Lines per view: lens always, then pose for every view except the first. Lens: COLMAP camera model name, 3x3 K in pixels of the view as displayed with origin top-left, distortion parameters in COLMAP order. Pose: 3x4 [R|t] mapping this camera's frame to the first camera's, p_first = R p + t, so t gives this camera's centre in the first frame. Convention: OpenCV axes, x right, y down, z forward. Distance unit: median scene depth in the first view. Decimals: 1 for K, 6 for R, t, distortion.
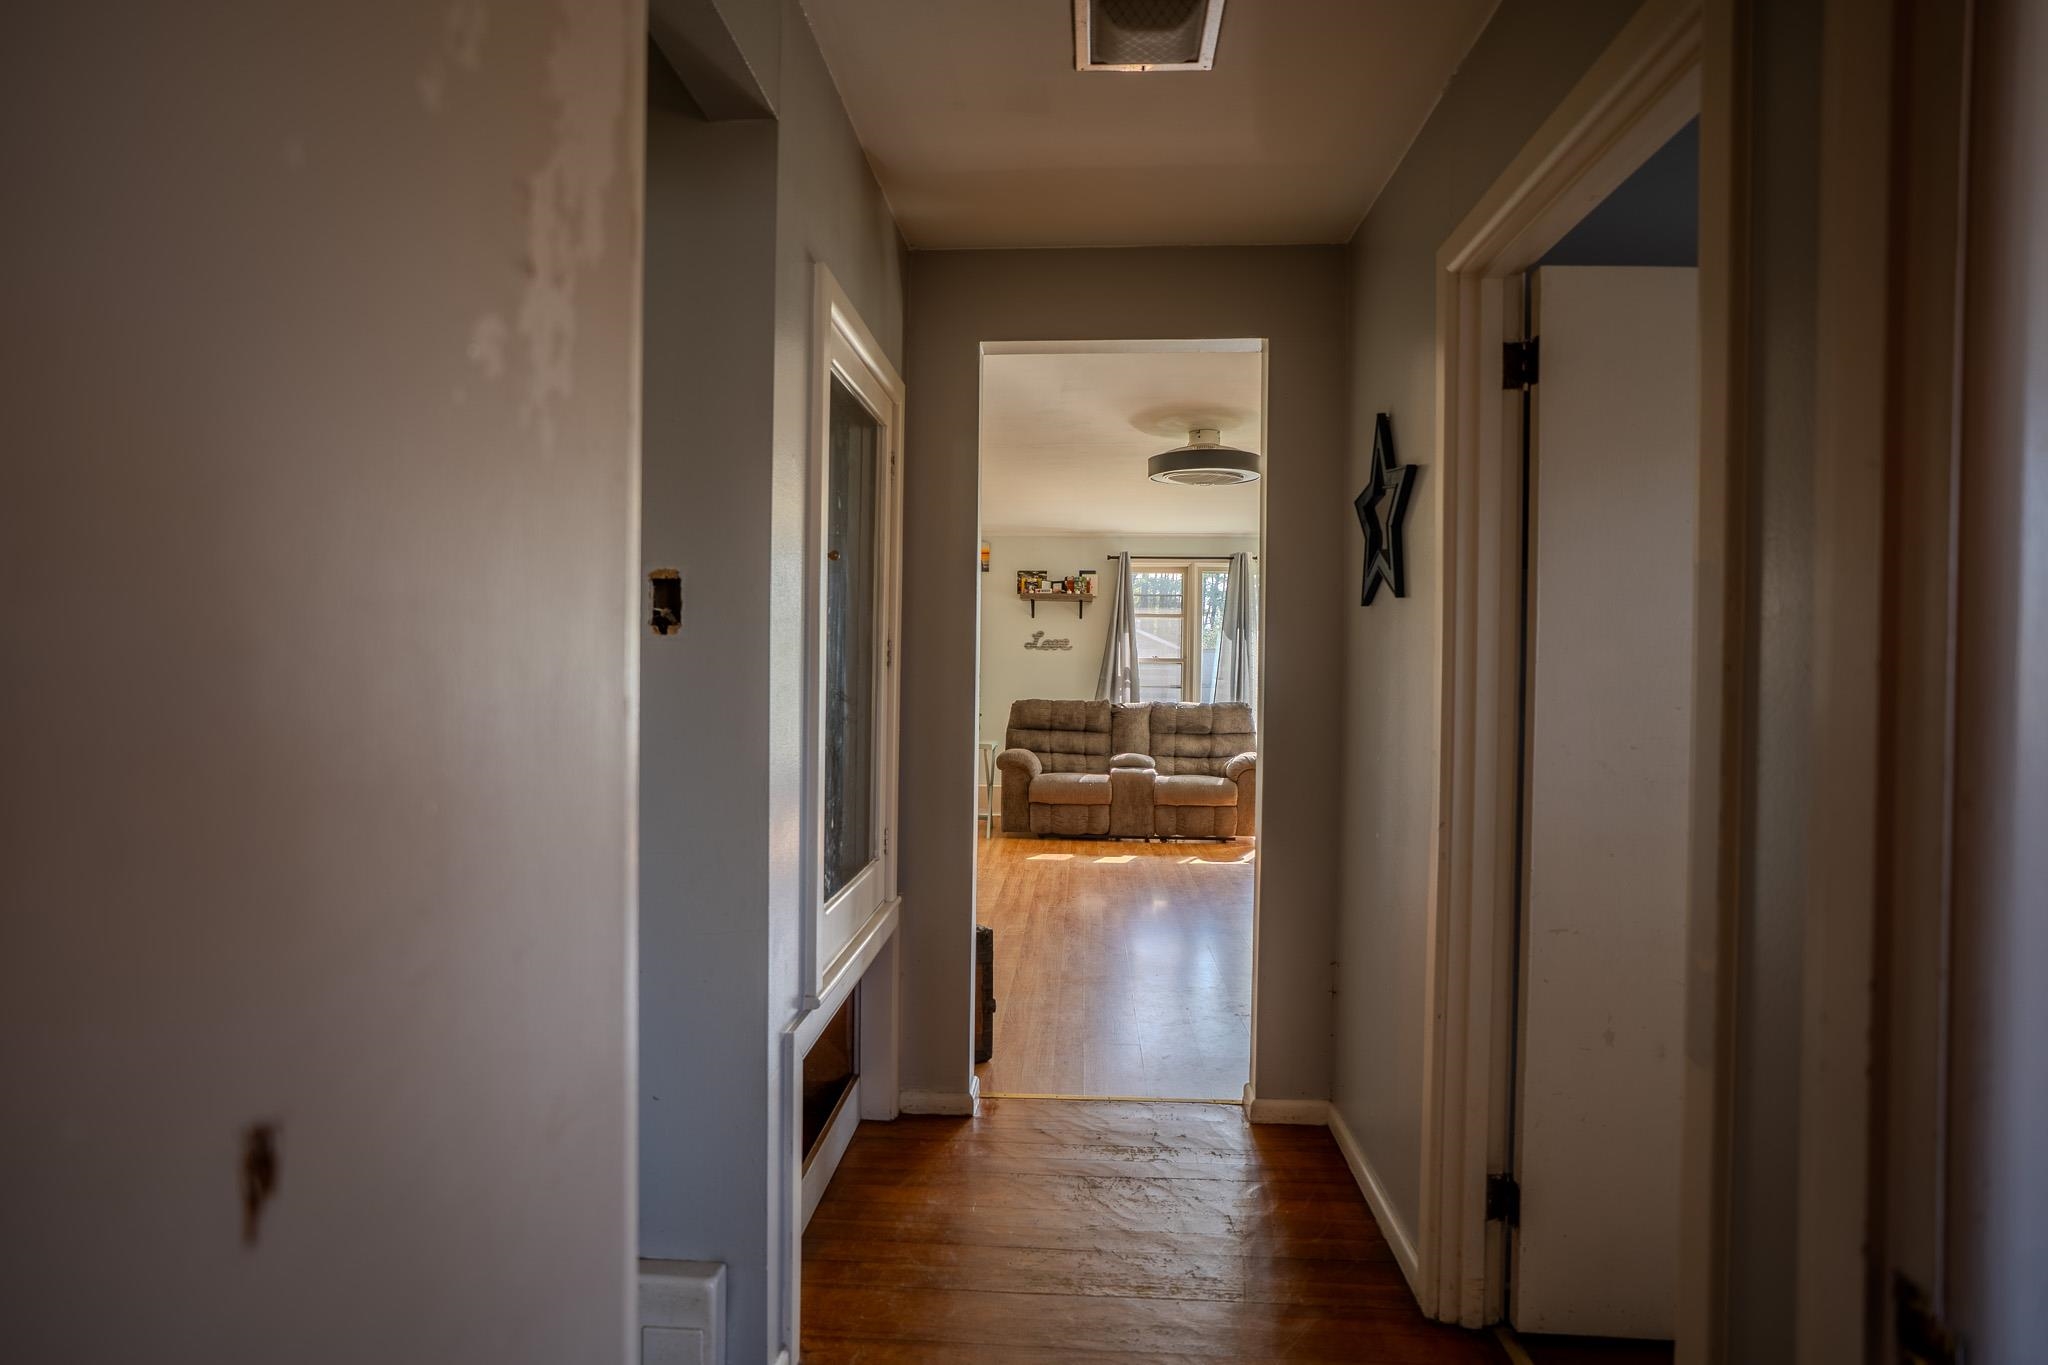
lens RADIAL K [[1098.8, 0, 1027.8], [0, 1098.8, 680.4], [0, 0, 1]] dist [-0.008735, -0.000306]
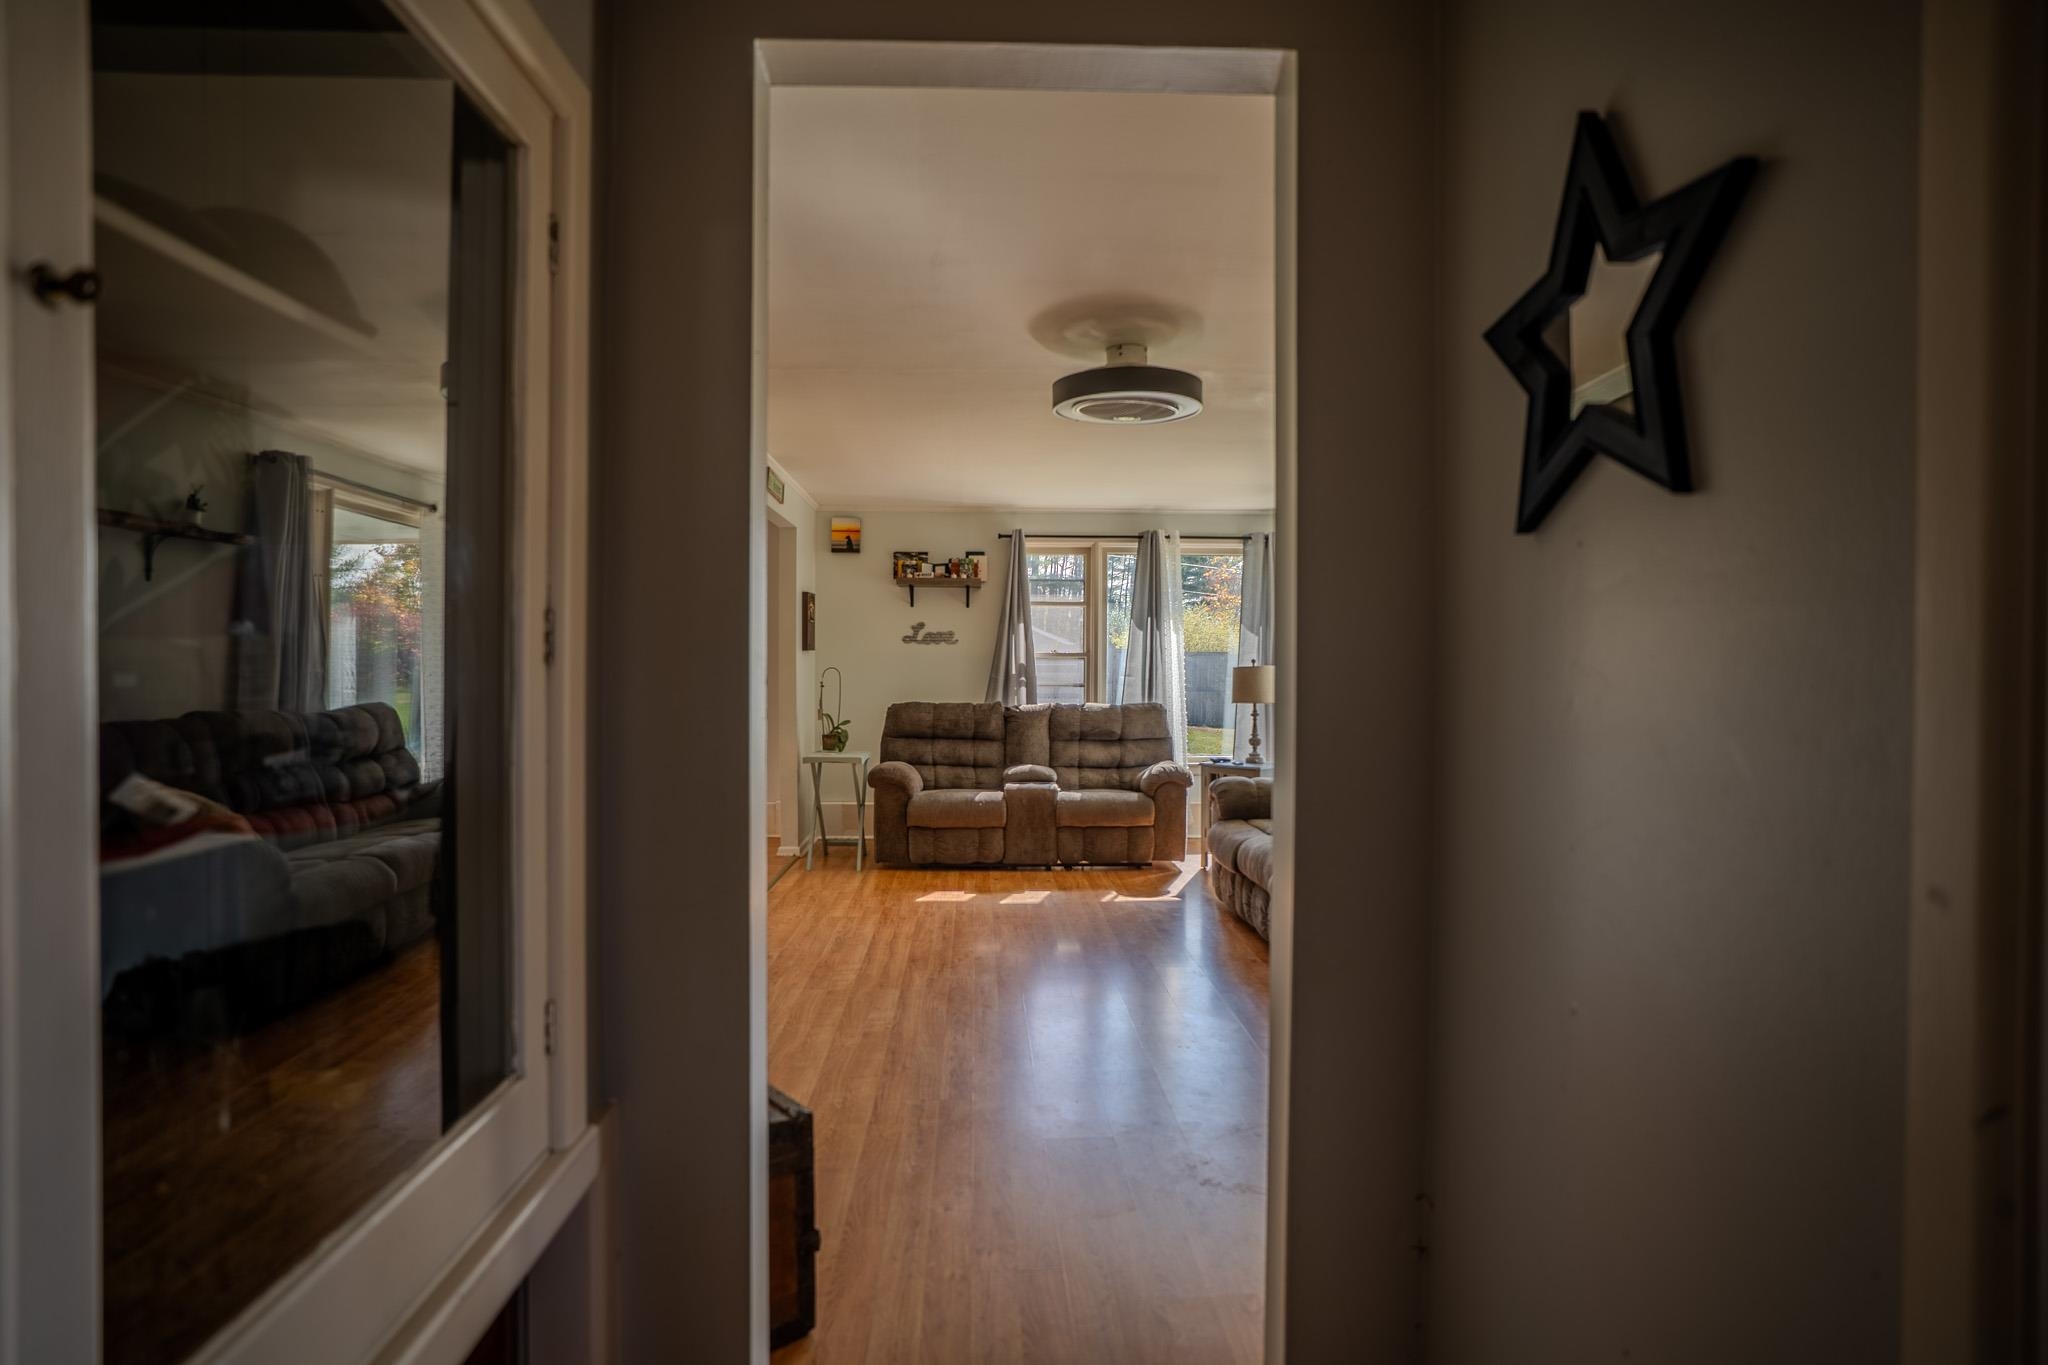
lens RADIAL K [[1007.0, 0, 1024.9], [0, 1007.0, 673.4], [0, 0, 1]] dist [-0.000544, 0.000079]
pose [[0.994992, -0.010437, 0.099412, 0.015068], [0.010754, 0.999939, -0.002652, -0.002172], [-0.099378, 0.003708, 0.995043, 0.231338]]
